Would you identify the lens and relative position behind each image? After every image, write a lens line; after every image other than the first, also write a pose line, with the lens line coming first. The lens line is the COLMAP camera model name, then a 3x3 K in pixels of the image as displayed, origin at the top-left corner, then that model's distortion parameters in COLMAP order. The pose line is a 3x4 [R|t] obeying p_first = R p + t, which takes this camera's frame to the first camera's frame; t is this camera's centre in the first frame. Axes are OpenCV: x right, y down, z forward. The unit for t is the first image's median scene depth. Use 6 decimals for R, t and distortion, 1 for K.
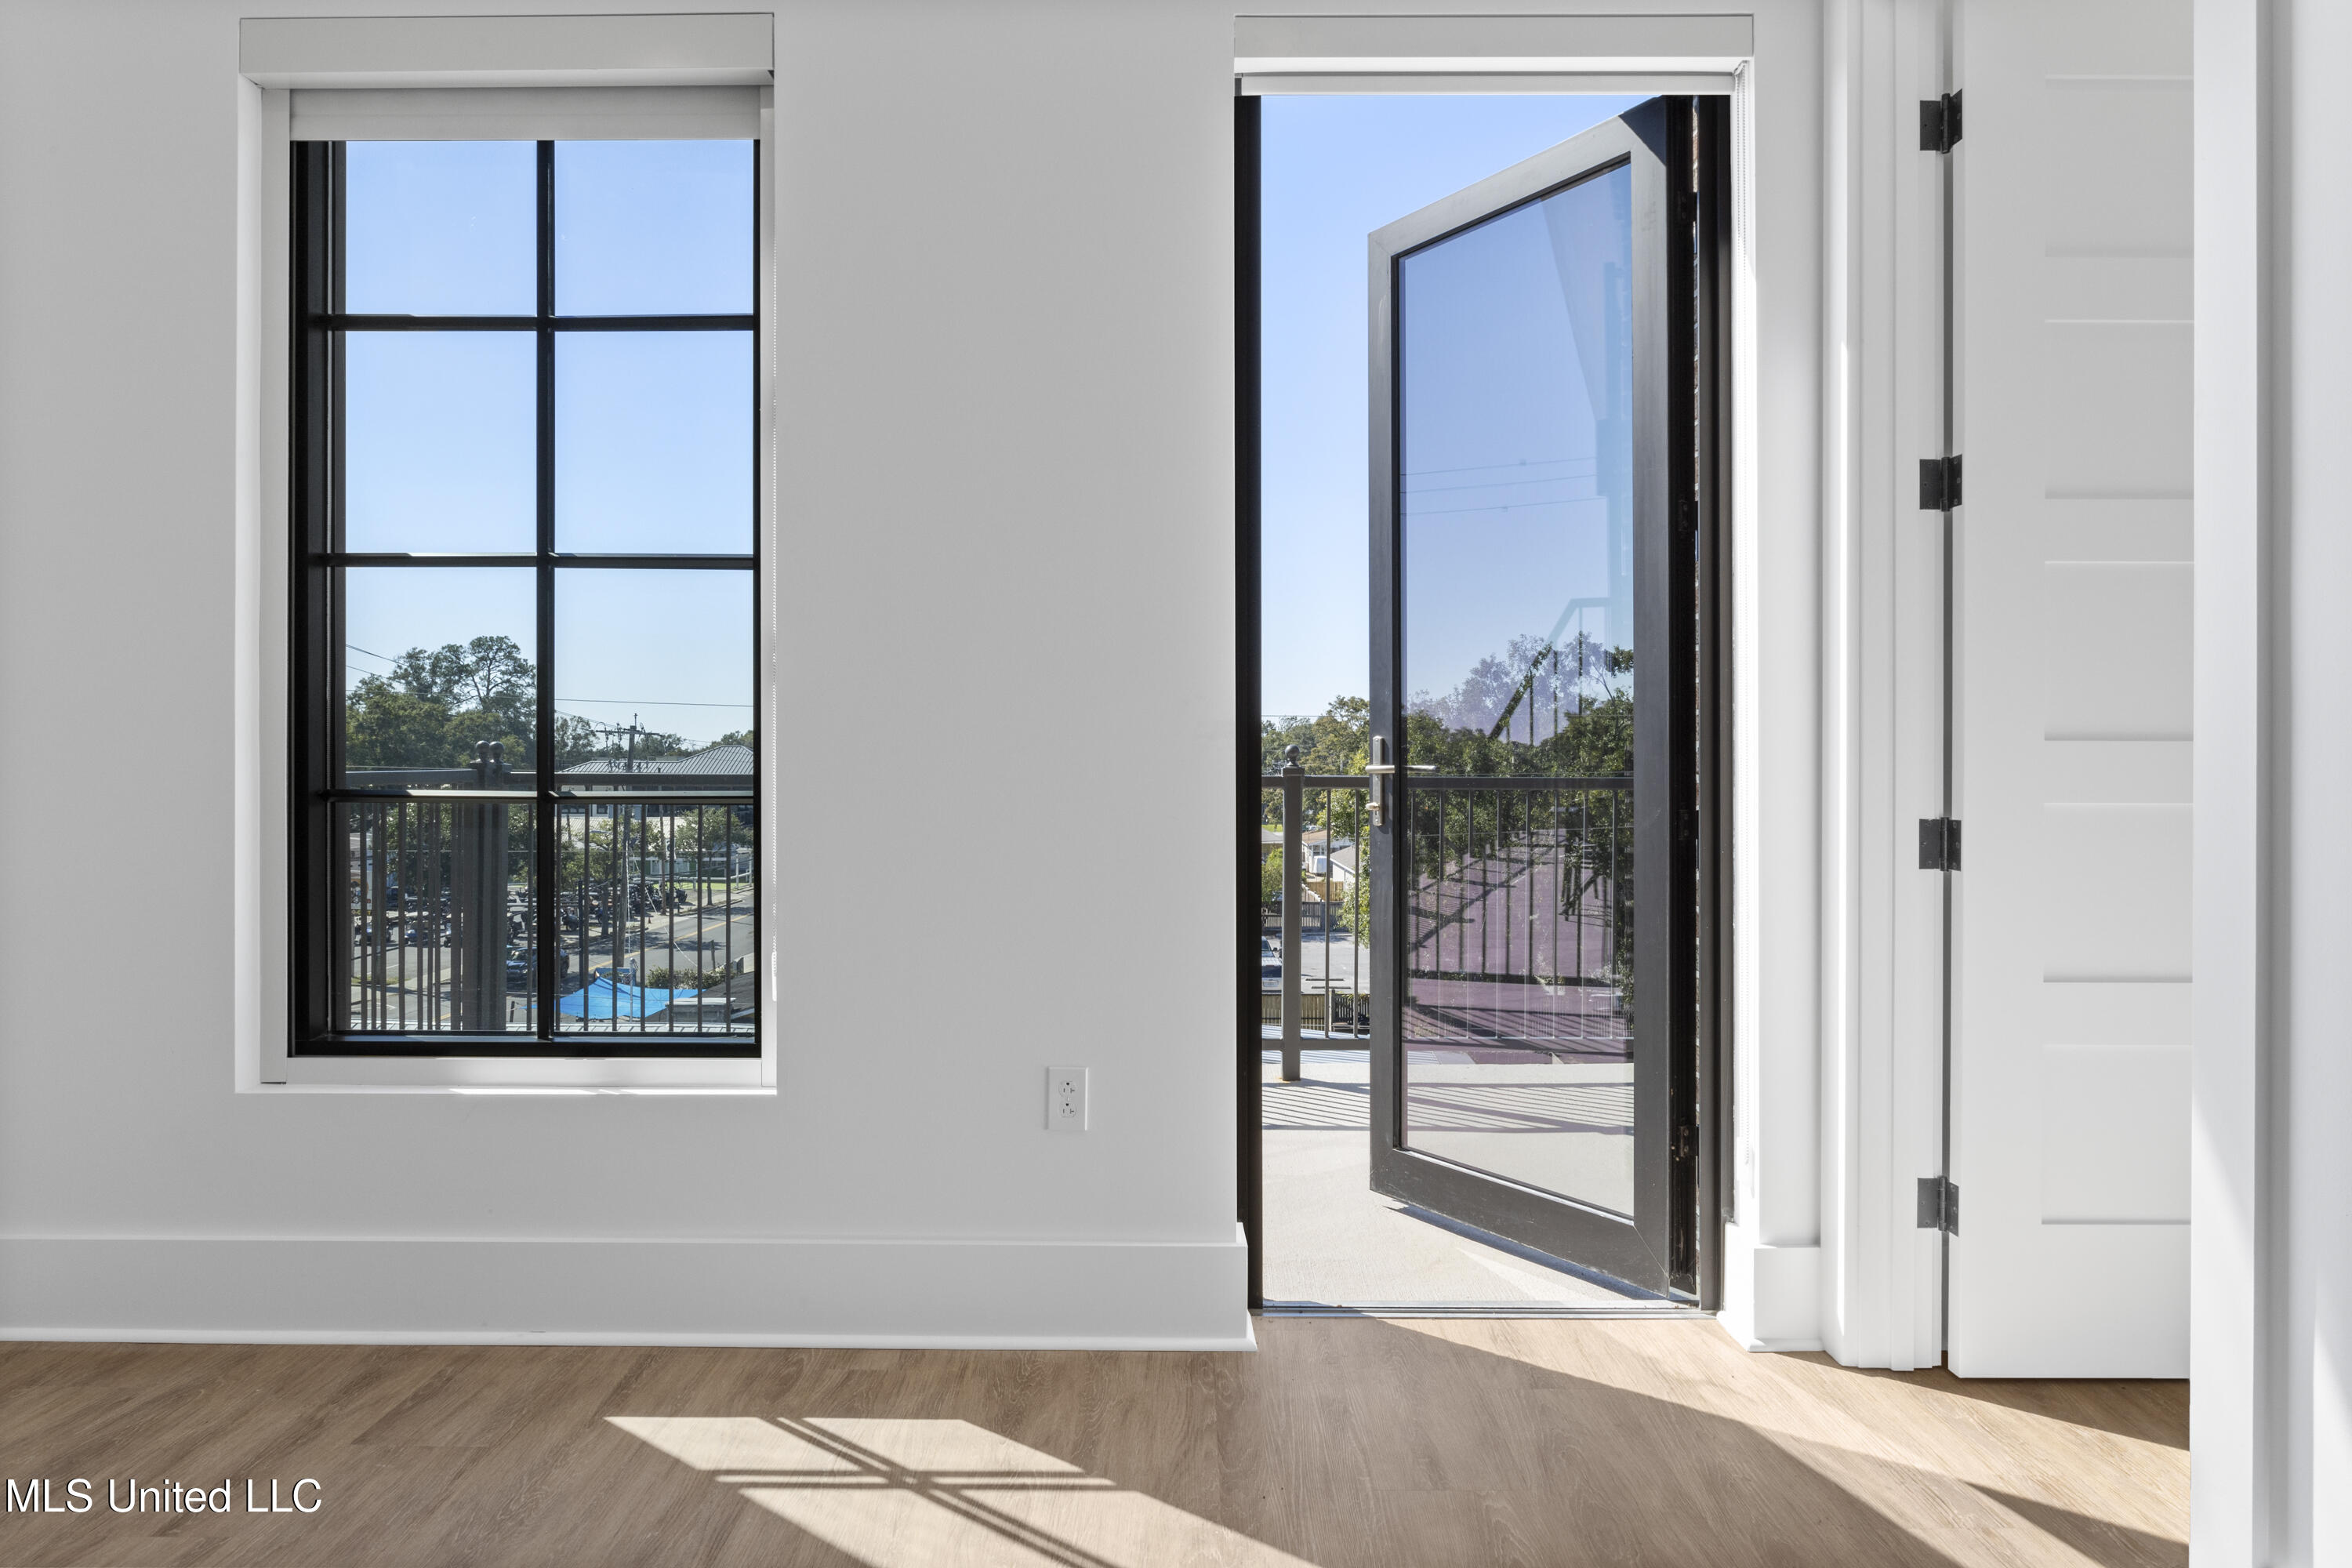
lens RADIAL K [[1362.0, 0, 1166.6], [0, 1362.0, 777.1], [0, 0, 1]] dist [-0.020049, -0.000639]
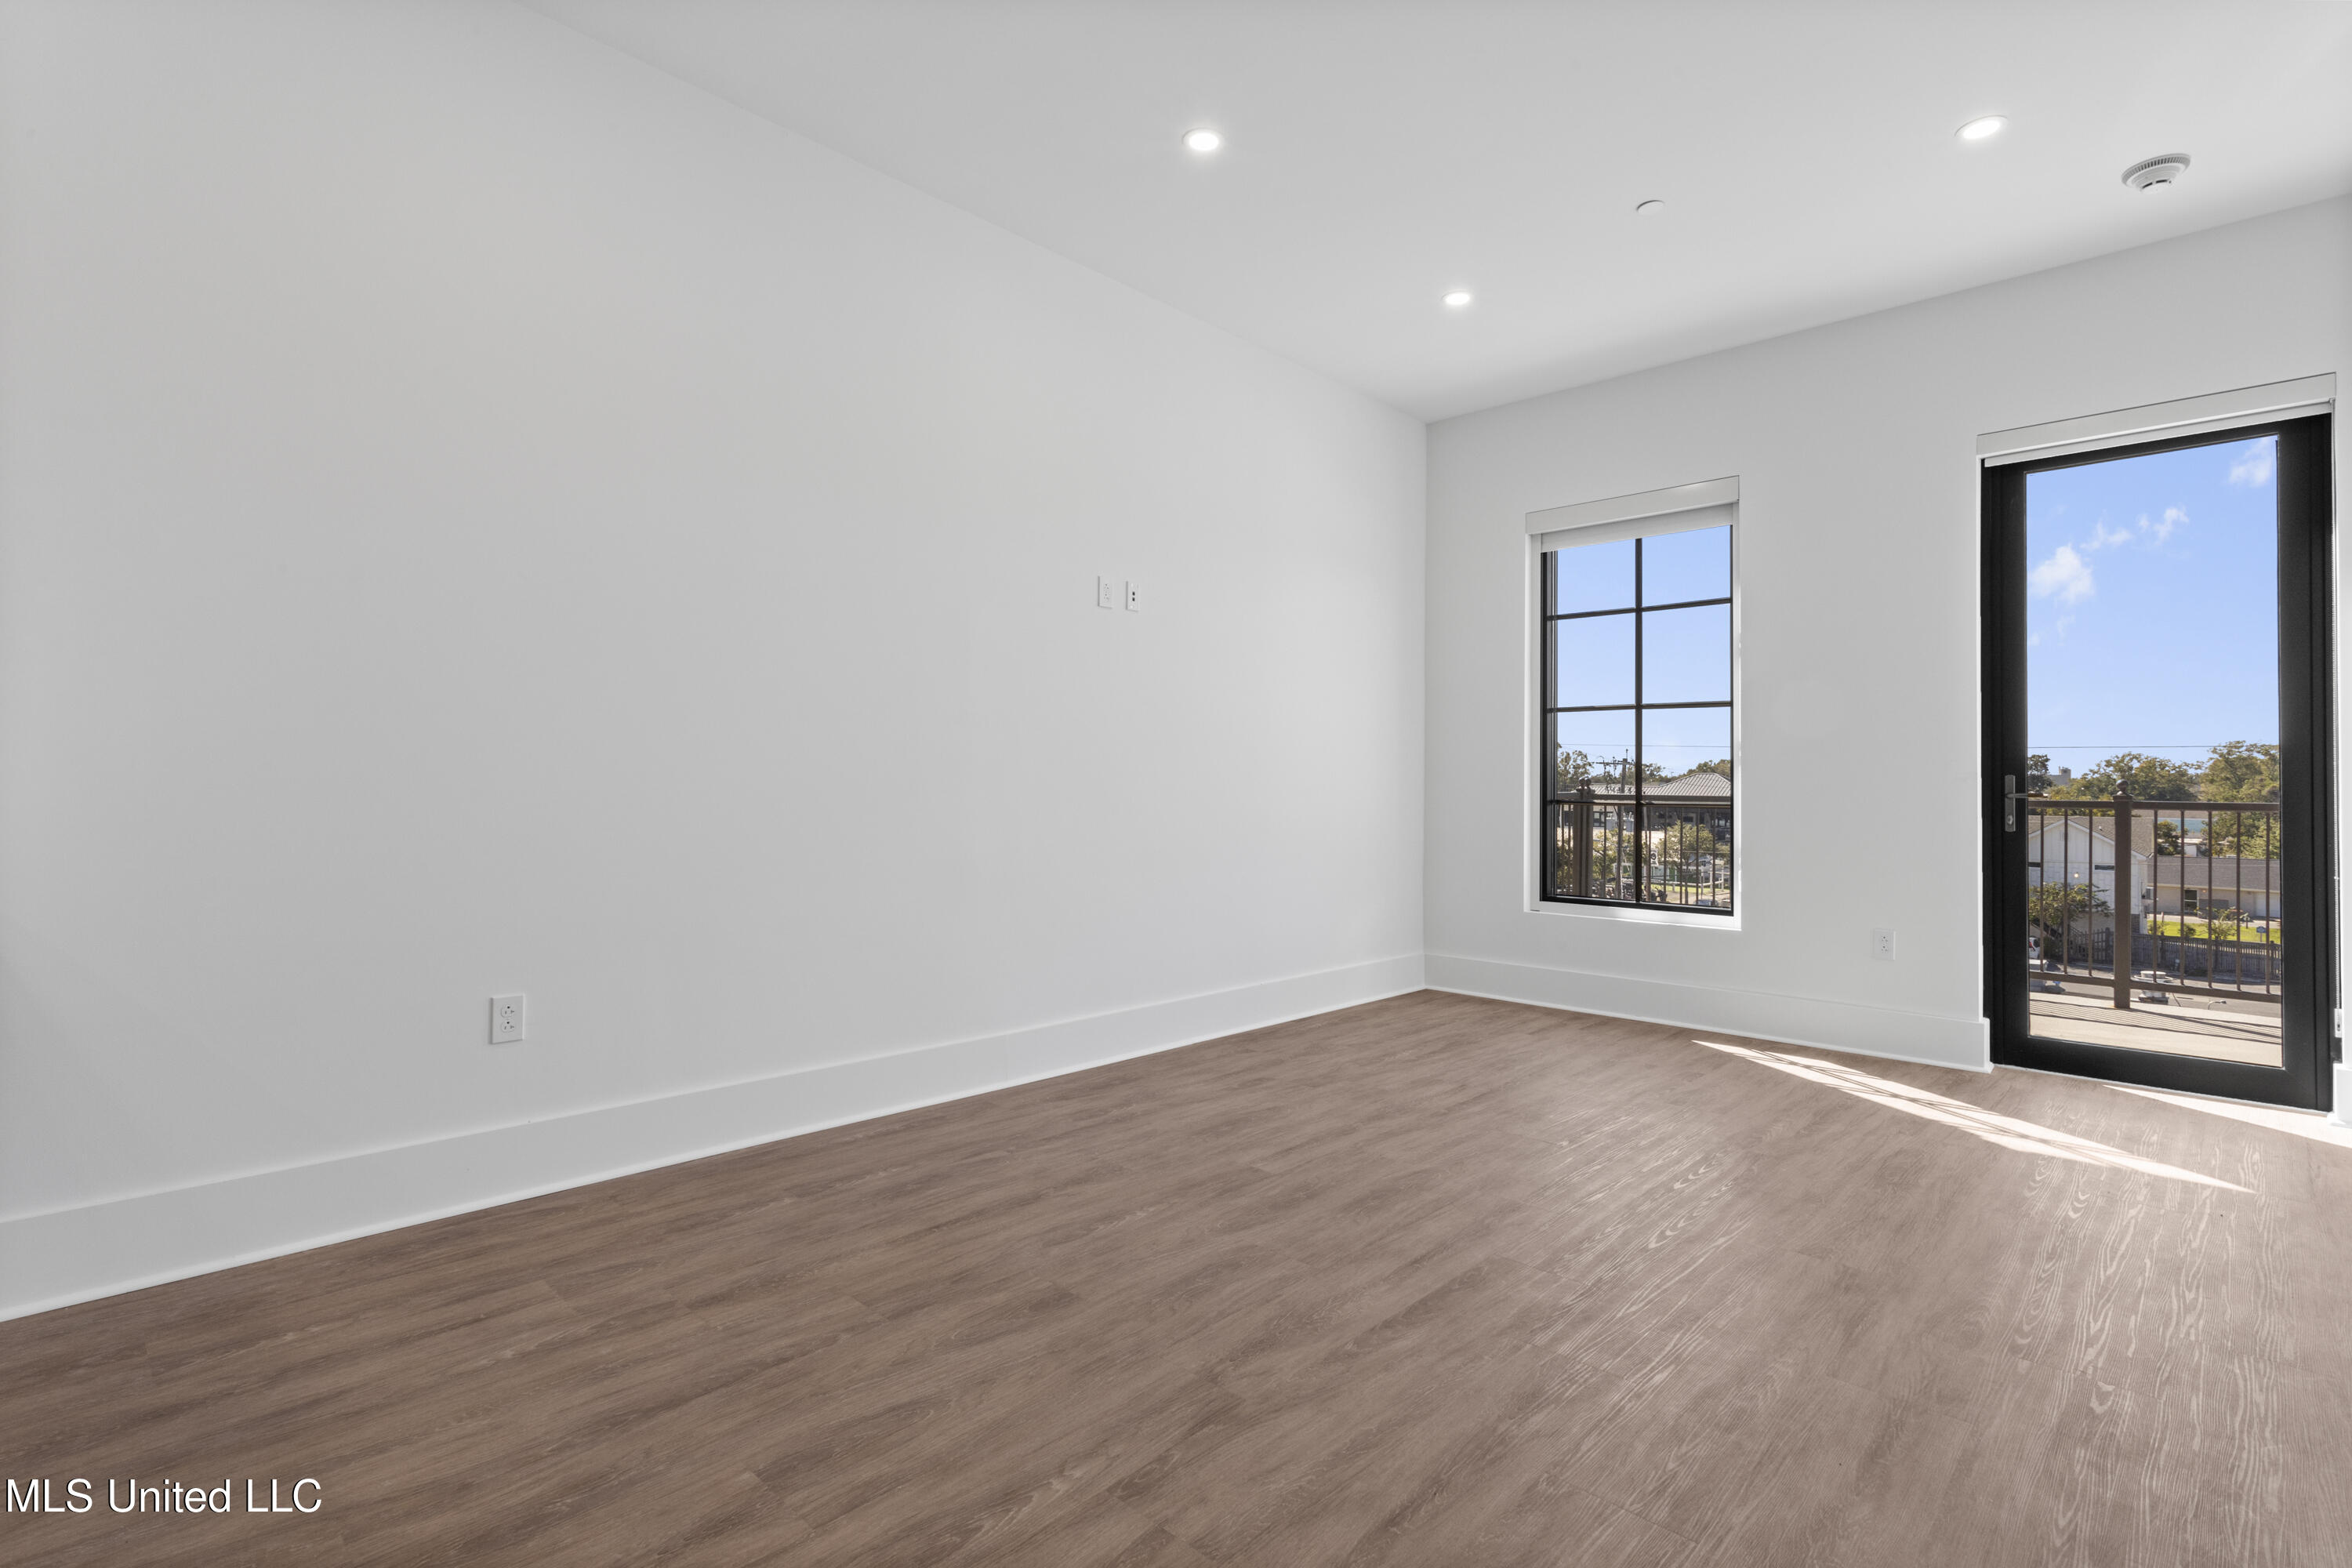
lens RADIAL K [[1111.5, 0, 1173.7], [0, 1111.5, 774.5], [0, 0, 1]] dist [0.002362, 0.000071]
pose [[0.728021, -0.002024, -0.685551, 0.307129], [-0.012593, 0.999787, -0.016326, 0.006594], [0.685439, 0.020519, 0.727841, -1.036226]]
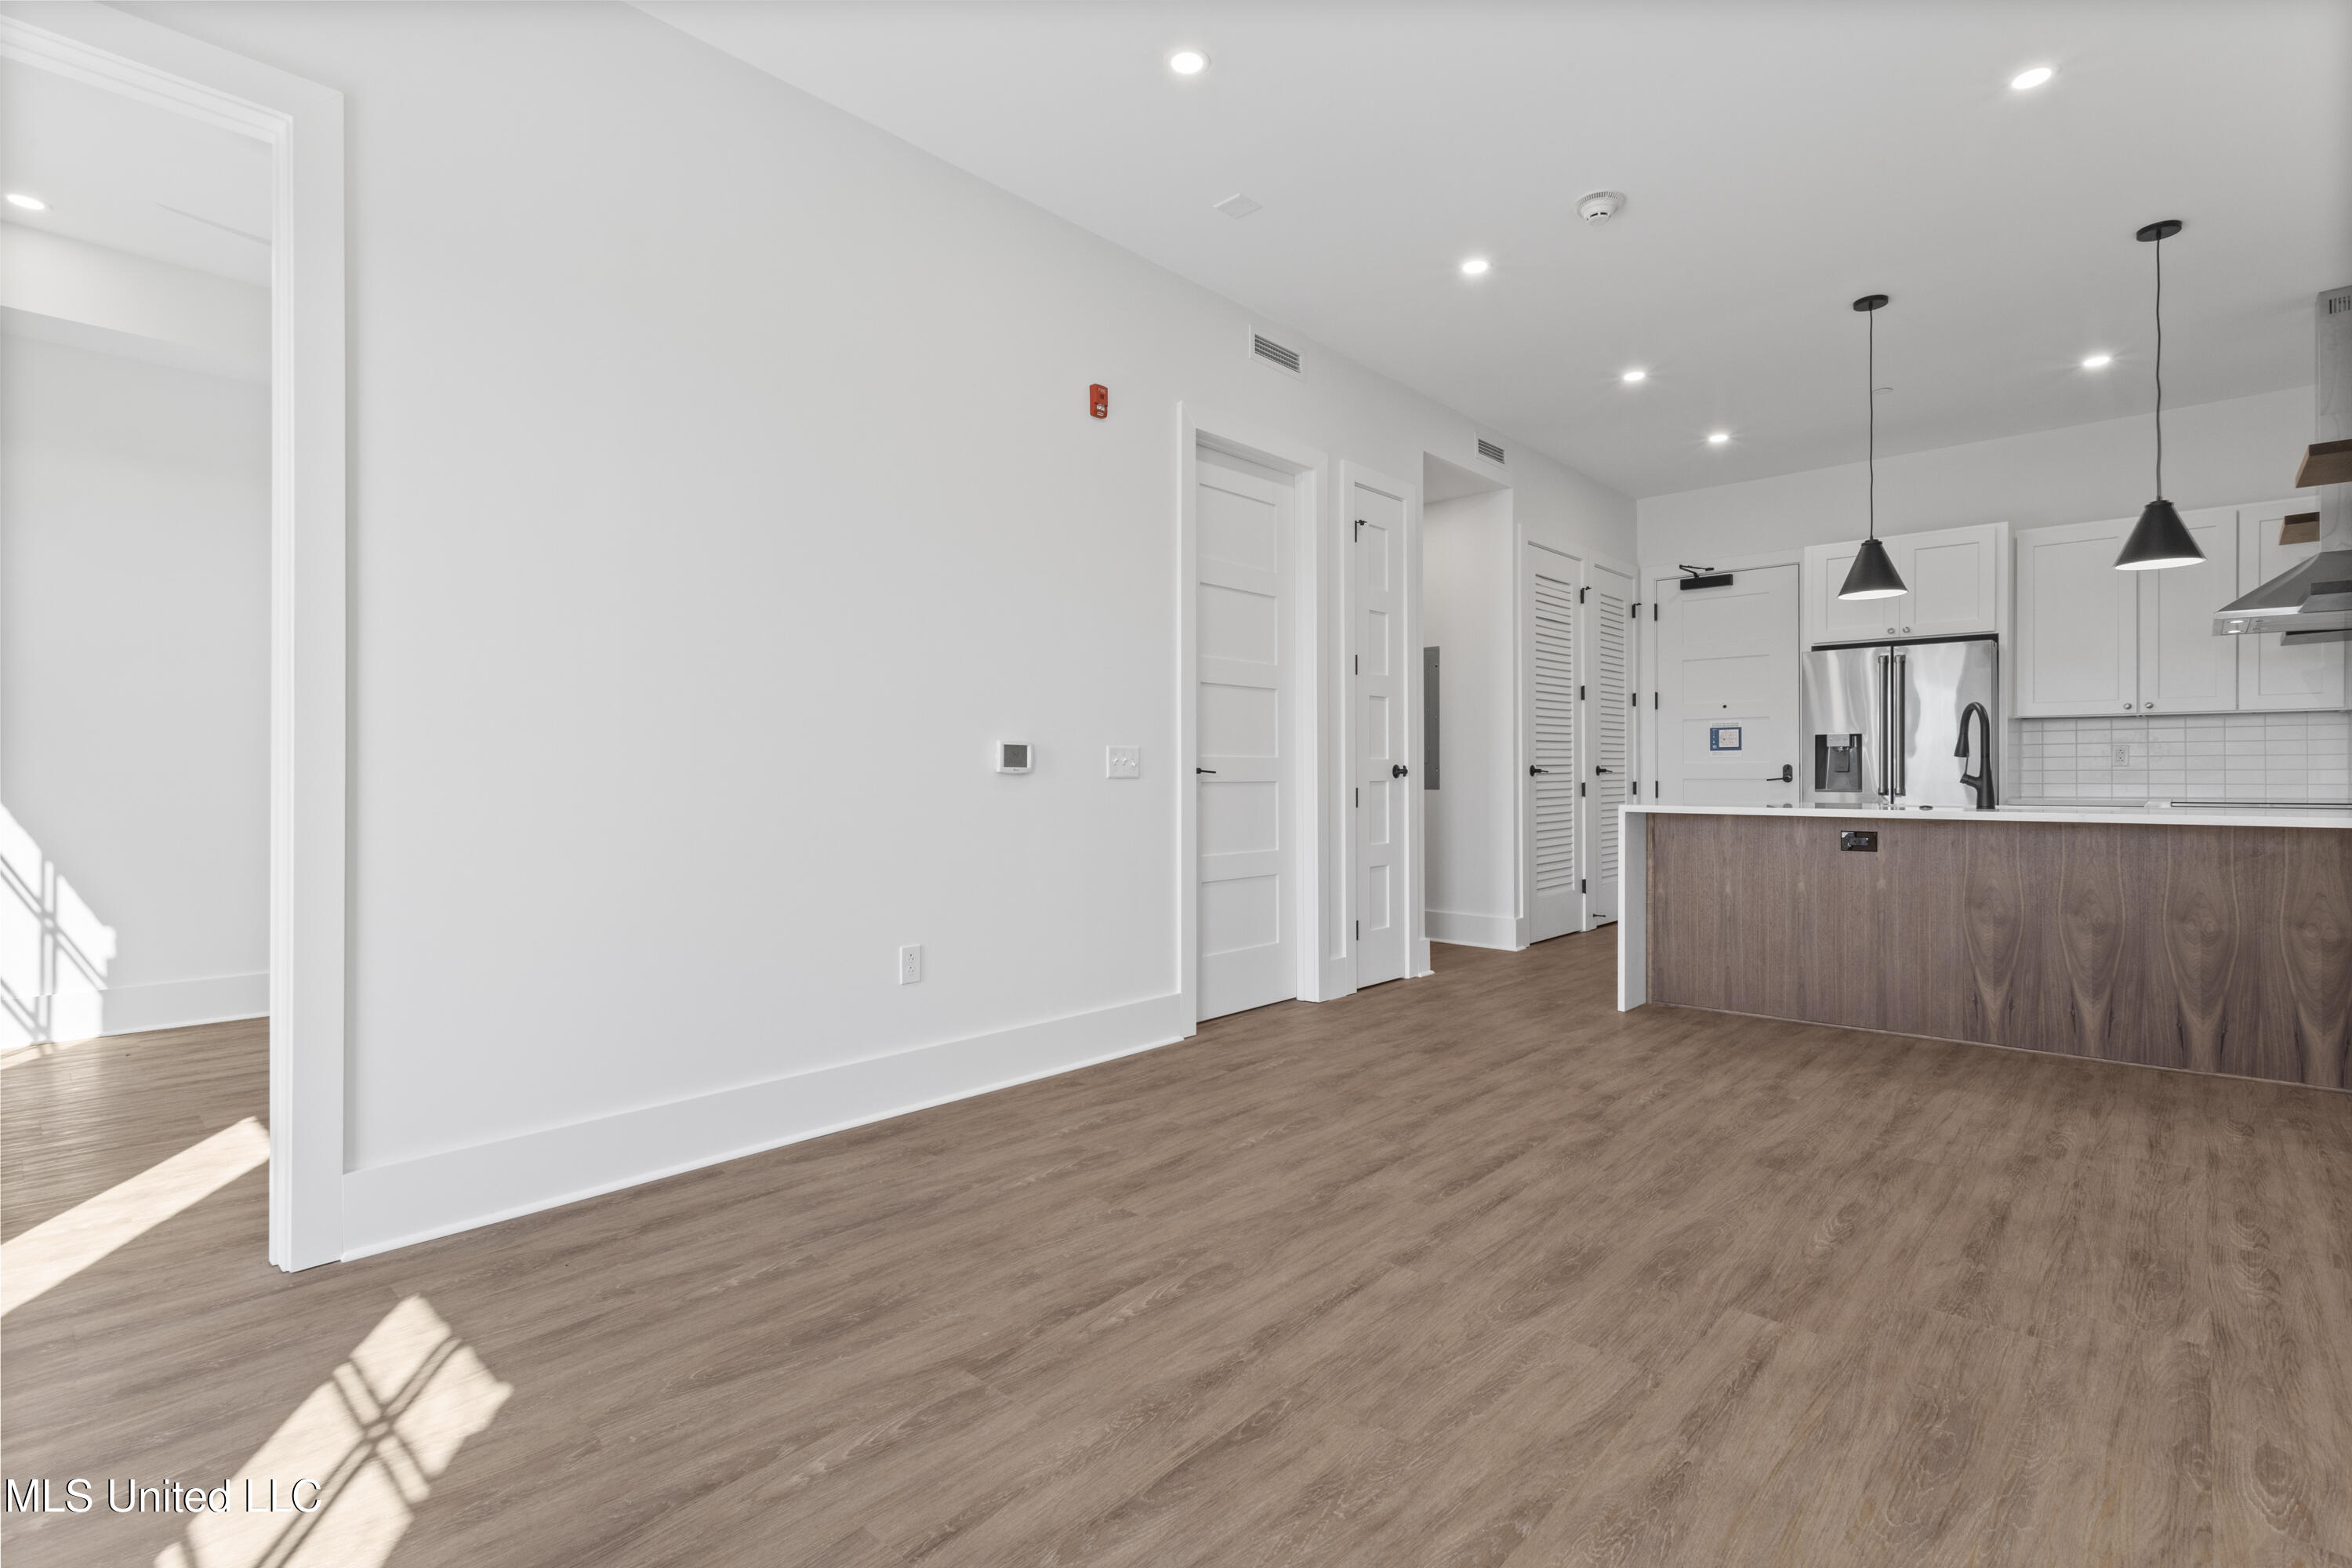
lens RADIAL K [[1105.4, 0, 1168.1], [0, 1105.4, 771.8], [0, 0, 1]] dist [-0.001023, 0.001625]
pose [[-0.737171, 0.004536, 0.675691, -0.657143], [0.006232, 0.999981, 0.000086, 0.004501], [-0.675677, 0.004274, -0.737185, 0.766895]]
